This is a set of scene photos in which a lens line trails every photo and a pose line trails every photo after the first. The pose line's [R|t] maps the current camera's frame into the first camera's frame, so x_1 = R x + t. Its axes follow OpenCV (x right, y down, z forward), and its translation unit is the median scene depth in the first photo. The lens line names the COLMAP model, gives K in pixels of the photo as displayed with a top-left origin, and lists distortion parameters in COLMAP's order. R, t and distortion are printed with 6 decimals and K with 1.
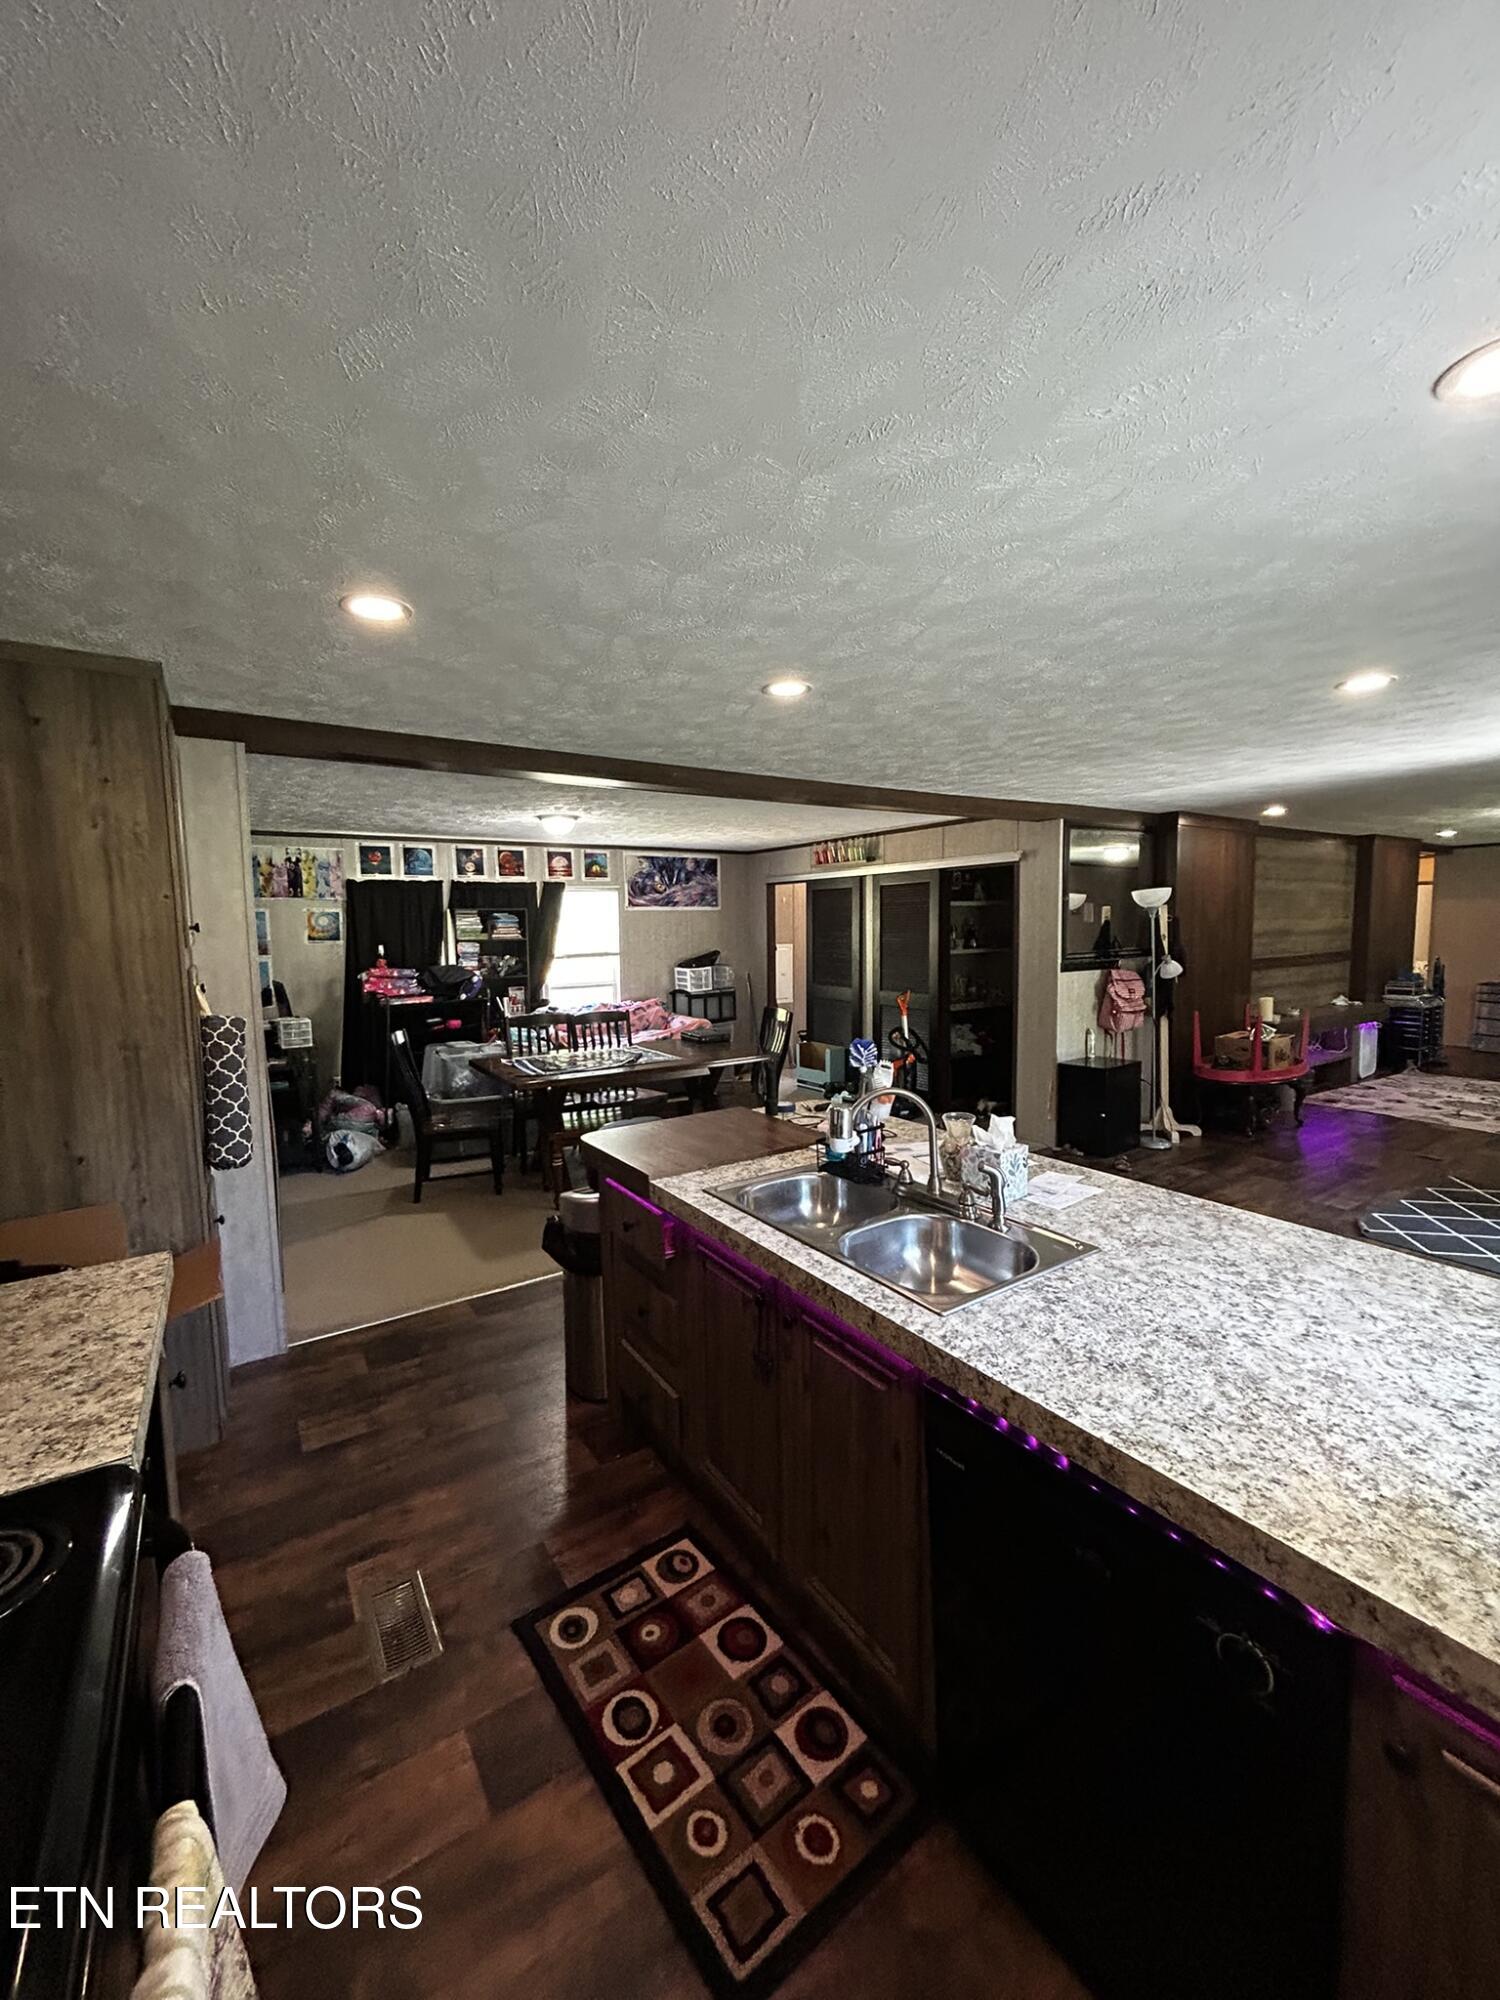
lens RADIAL K [[802.1, 0, 752.9], [0, 802.1, 1000.4], [0, 0, 1]] dist [-0.002212, 0.000558]
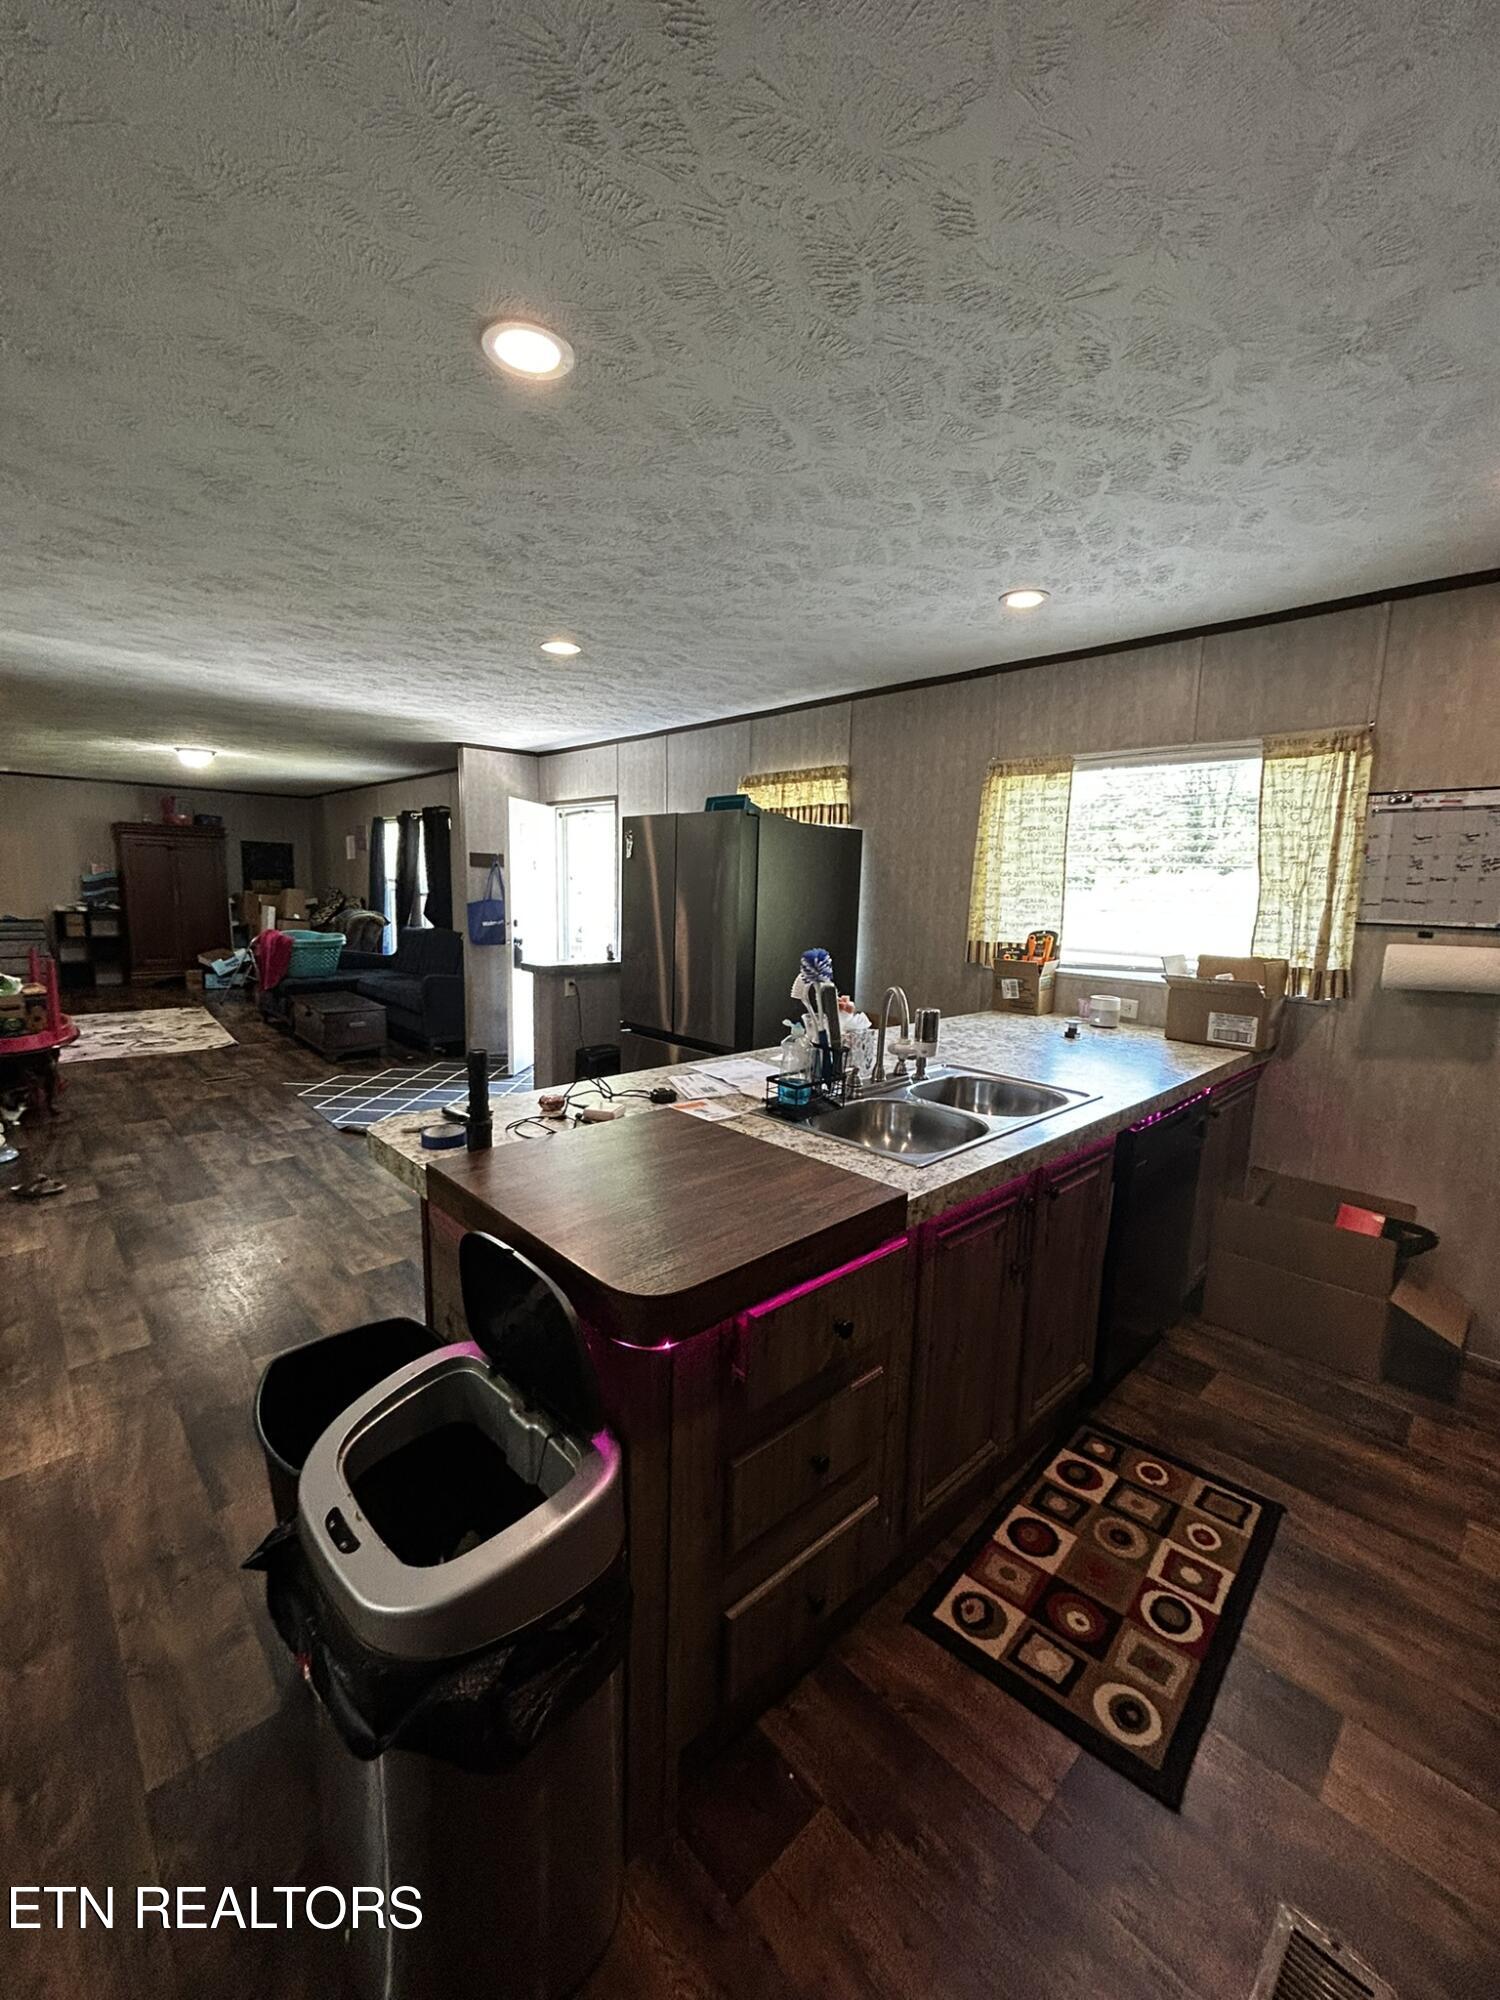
lens RADIAL K [[802.1, 0, 752.9], [0, 802.1, 1000.4], [0, 0, 1]] dist [-0.002212, 0.000558]
pose [[-0.177262, -0.134199, 0.974971, -0.242901], [0.067614, 0.986658, 0.148101, -0.010621], [-0.981838, 0.092175, -0.165824, 0.419819]]
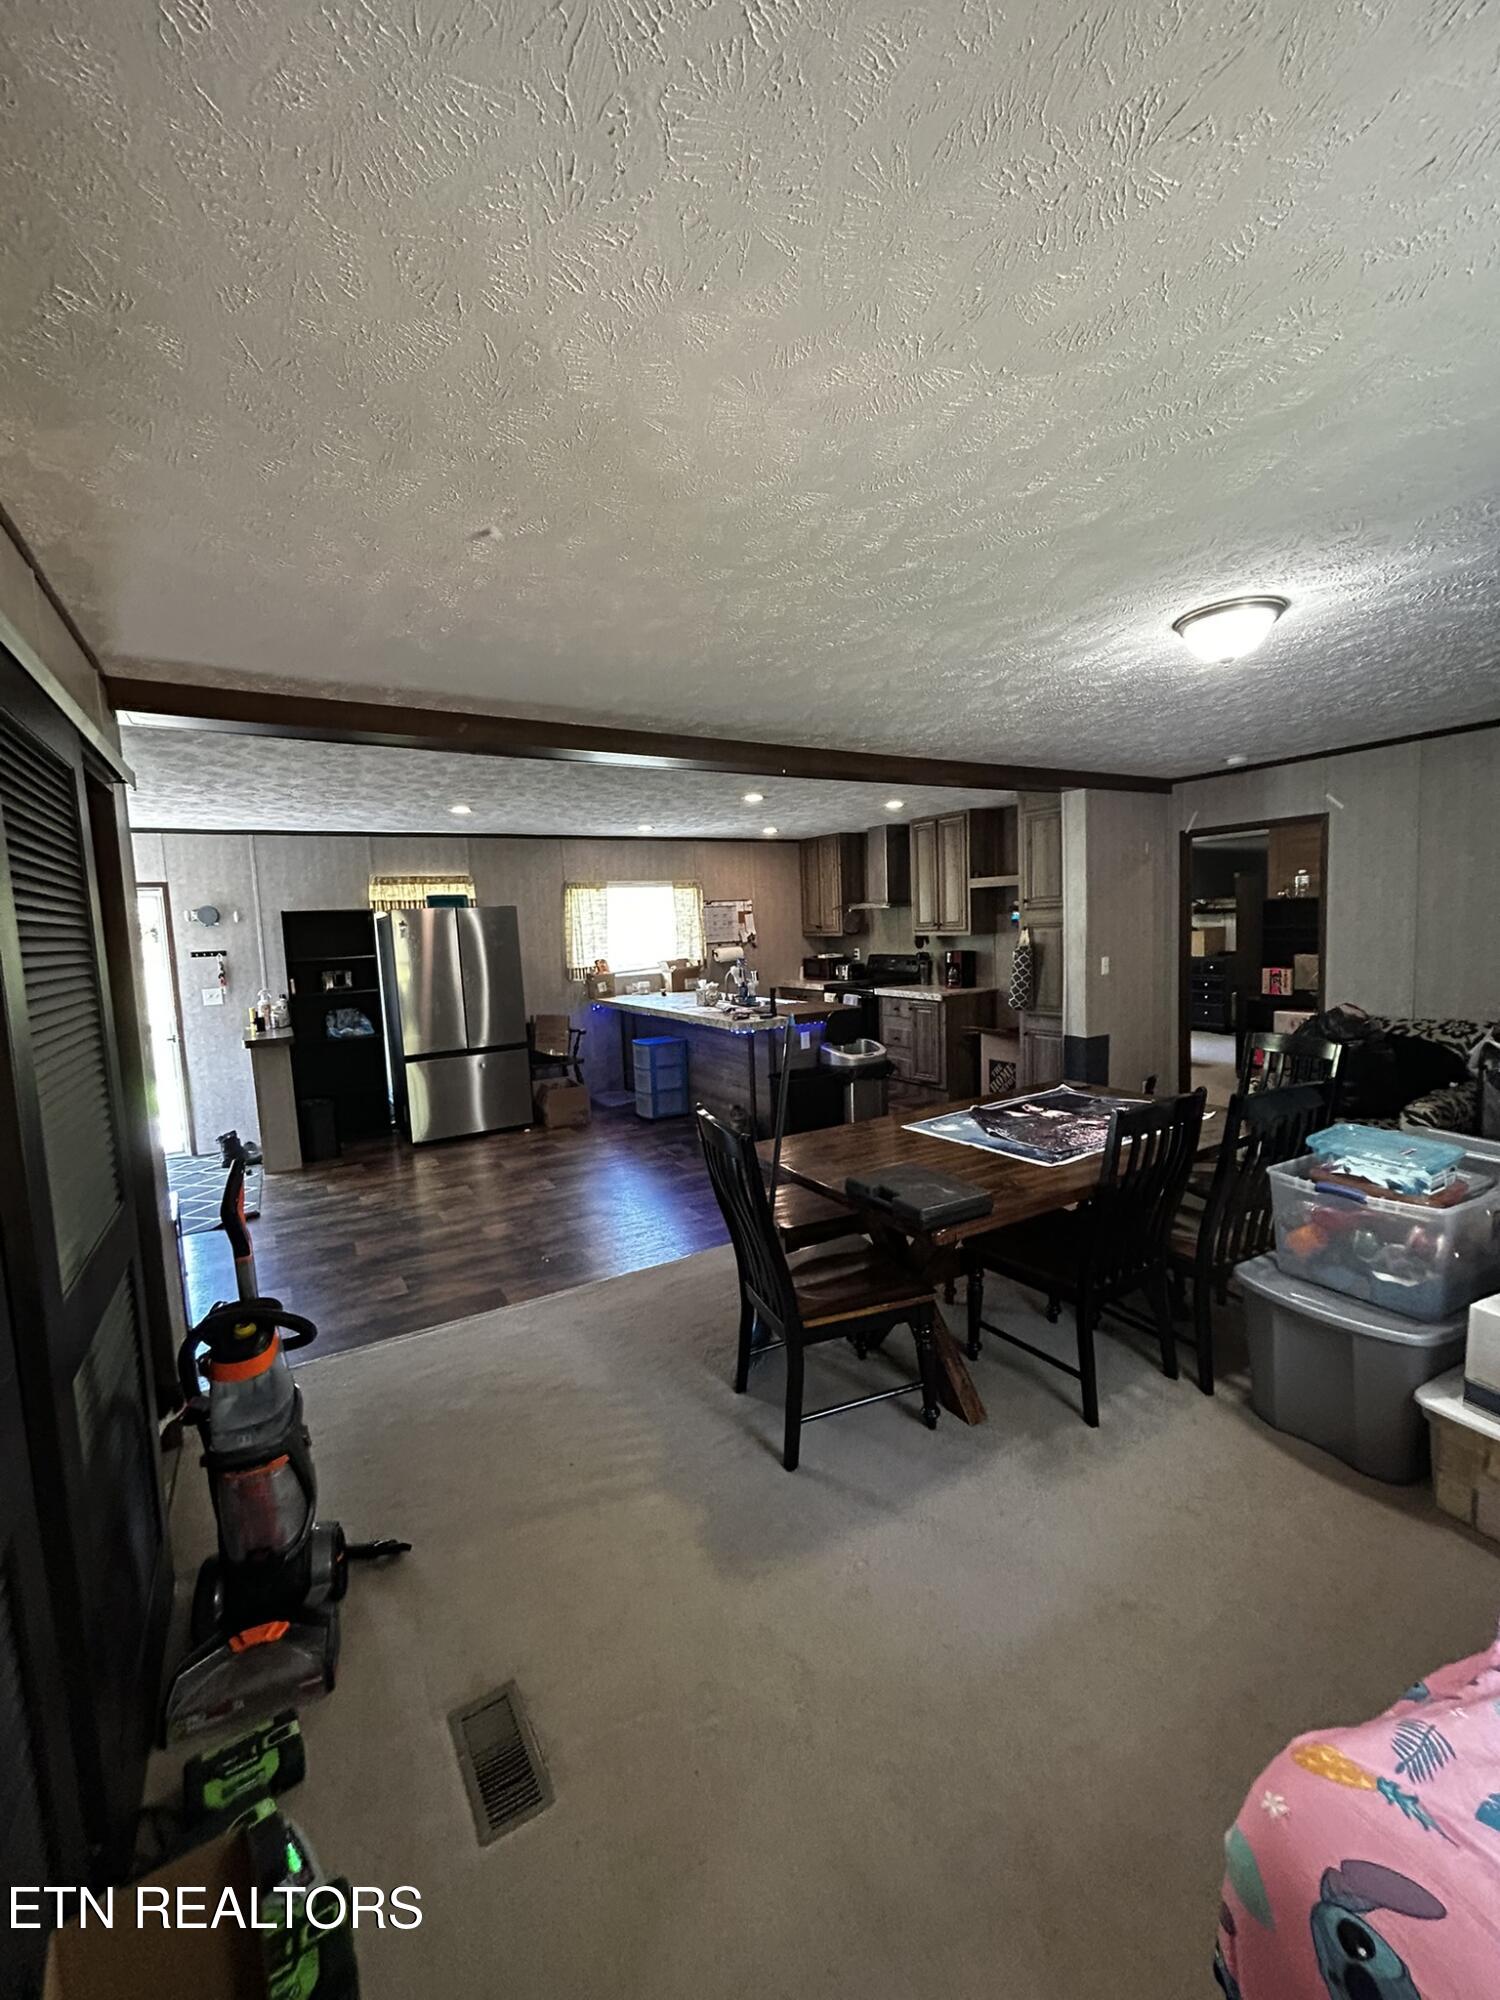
lens RADIAL K [[802.1, 0, 752.9], [0, 802.1, 1000.4], [0, 0, 1]] dist [-0.002212, 0.000558]
pose [[-0.997897, 0.054206, 0.035537, 0.004343], [0.060058, 0.979470, 0.192437, -0.120141], [-0.024376, 0.194167, -0.980666, 1.313829]]
